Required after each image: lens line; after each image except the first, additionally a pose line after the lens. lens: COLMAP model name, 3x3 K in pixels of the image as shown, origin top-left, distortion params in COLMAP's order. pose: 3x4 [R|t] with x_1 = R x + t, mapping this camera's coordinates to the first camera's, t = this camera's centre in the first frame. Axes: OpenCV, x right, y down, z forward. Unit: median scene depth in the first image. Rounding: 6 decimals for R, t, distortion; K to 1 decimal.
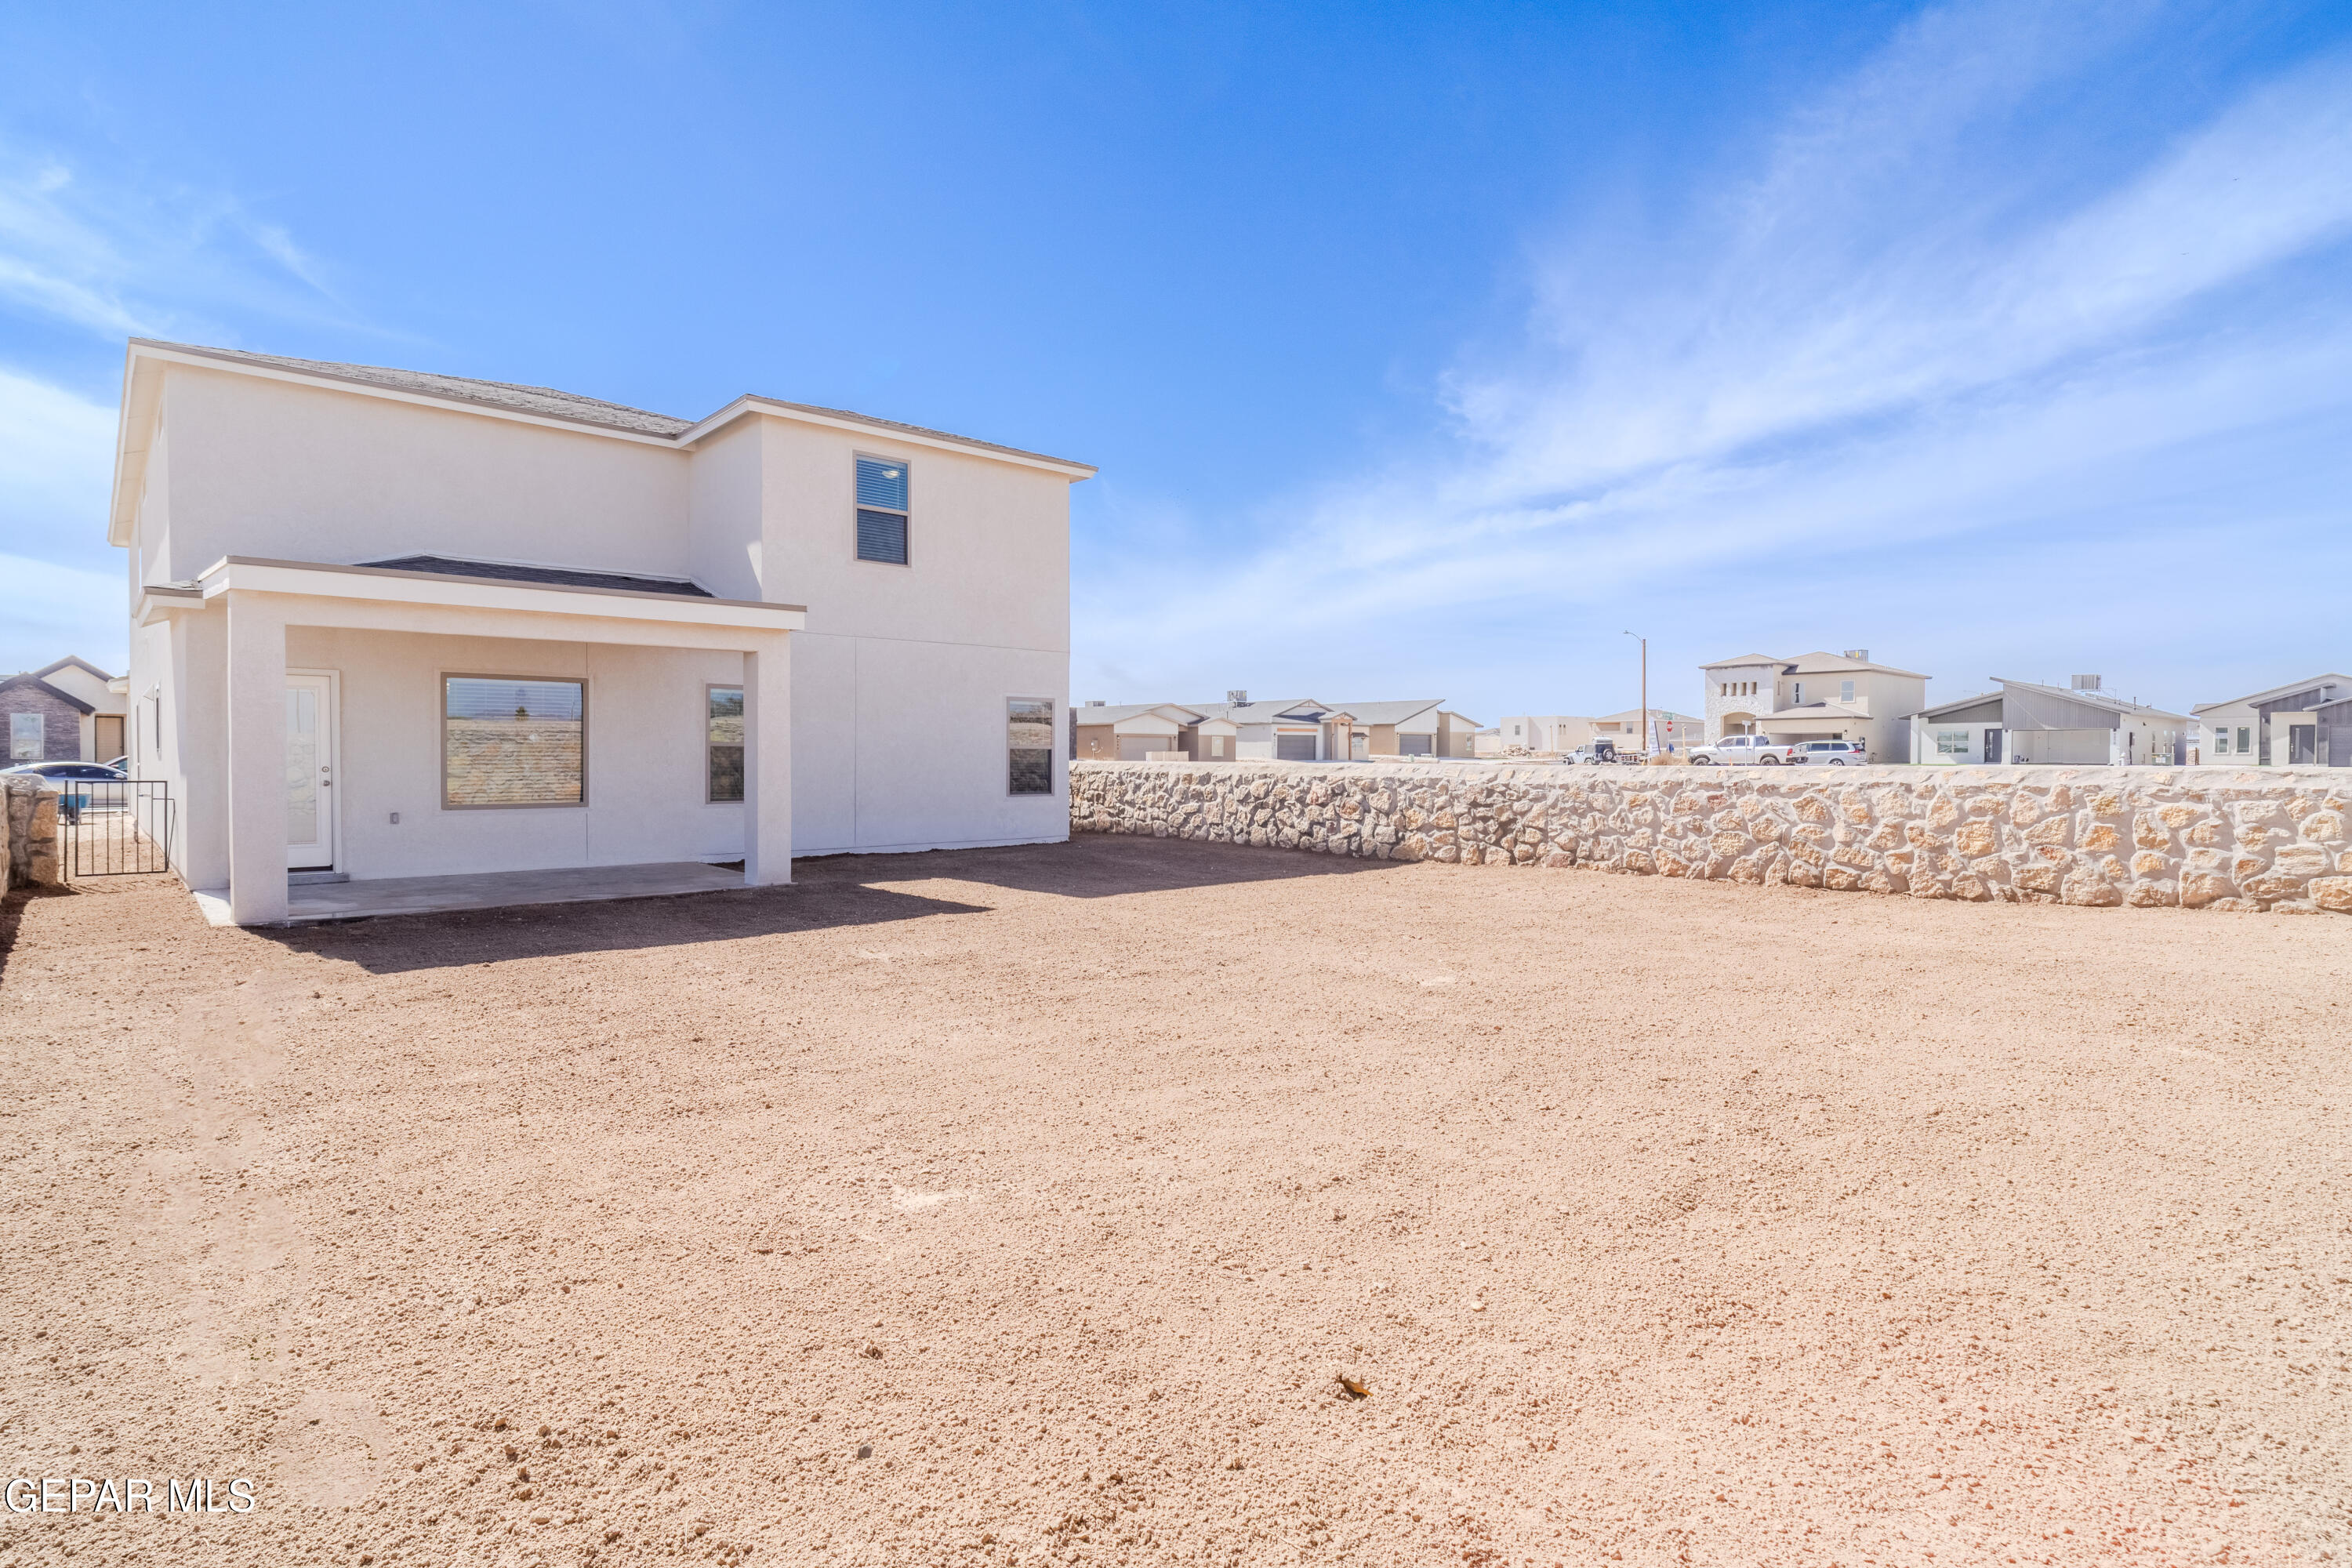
lens RADIAL K [[1231.1, 0, 1173.1], [0, 1231.1, 774.1], [0, 0, 1]] dist [-0.002814, 0.000731]
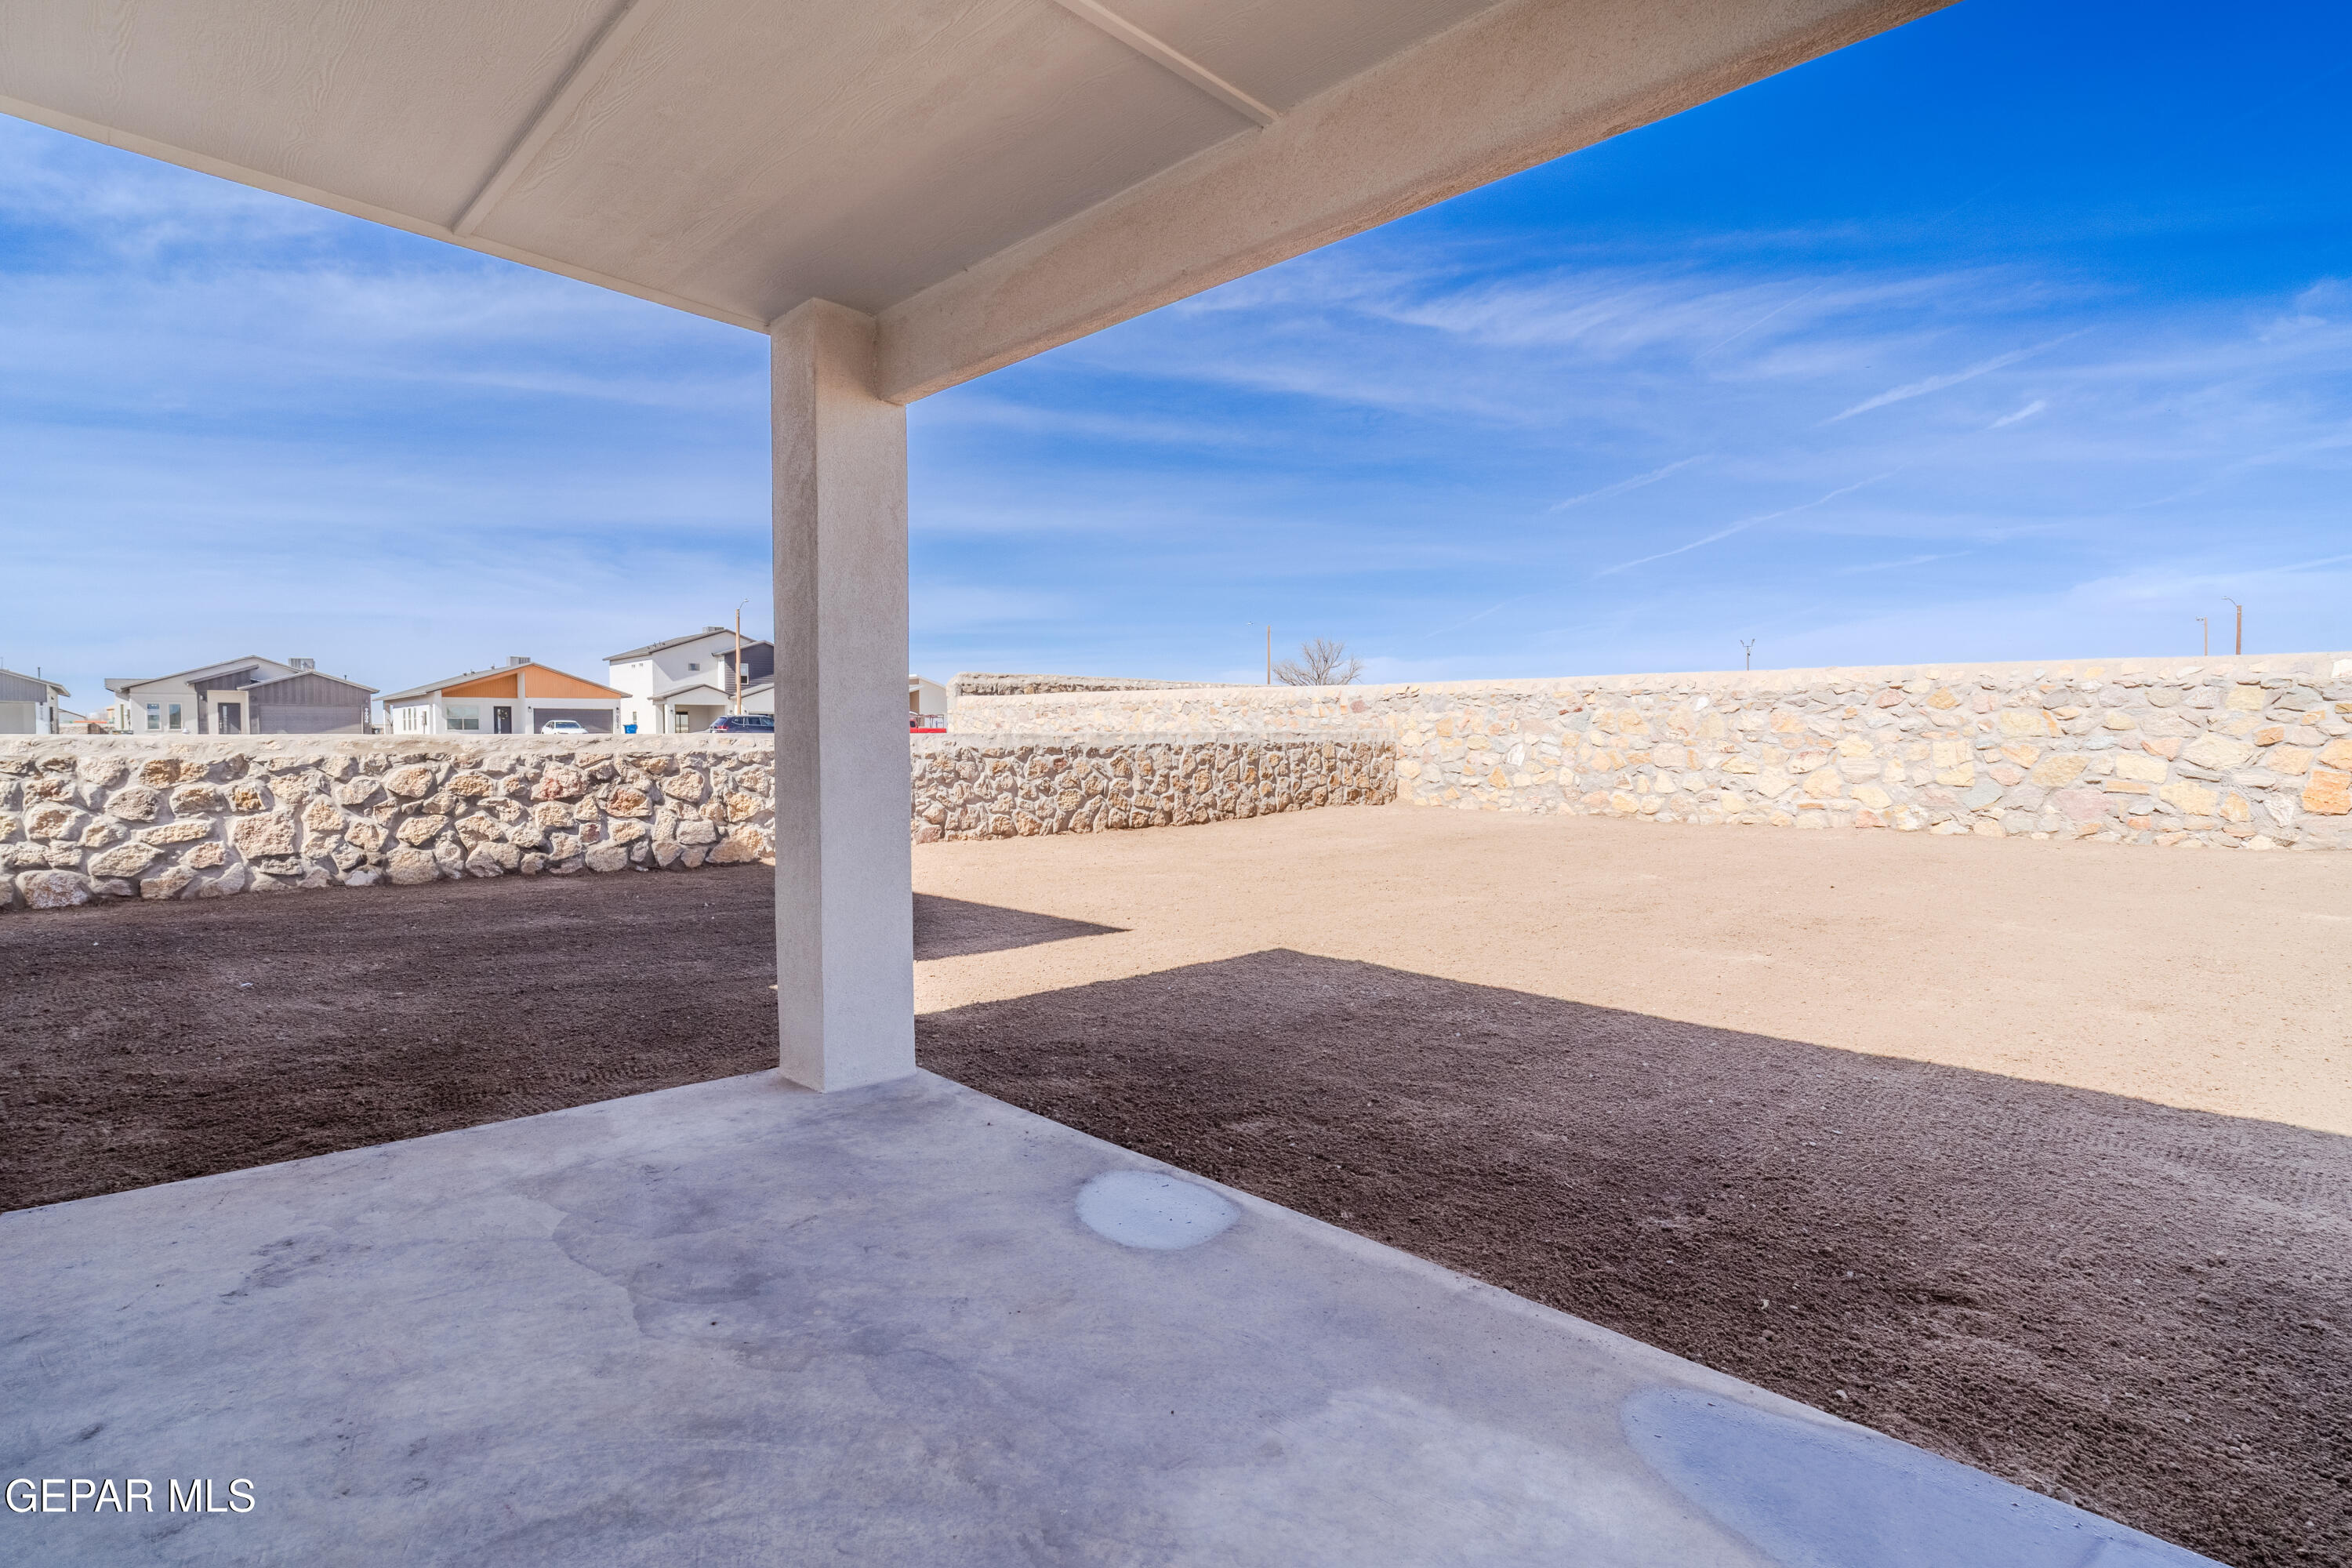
lens RADIAL K [[1231.1, 0, 1173.1], [0, 1231.1, 774.1], [0, 0, 1]] dist [-0.002814, 0.000731]
pose [[-0.032884, -0.034642, 0.998859, -0.627850], [0.017970, 0.999217, 0.035246, -0.005914], [-0.999298, 0.019109, -0.032236, 0.845761]]
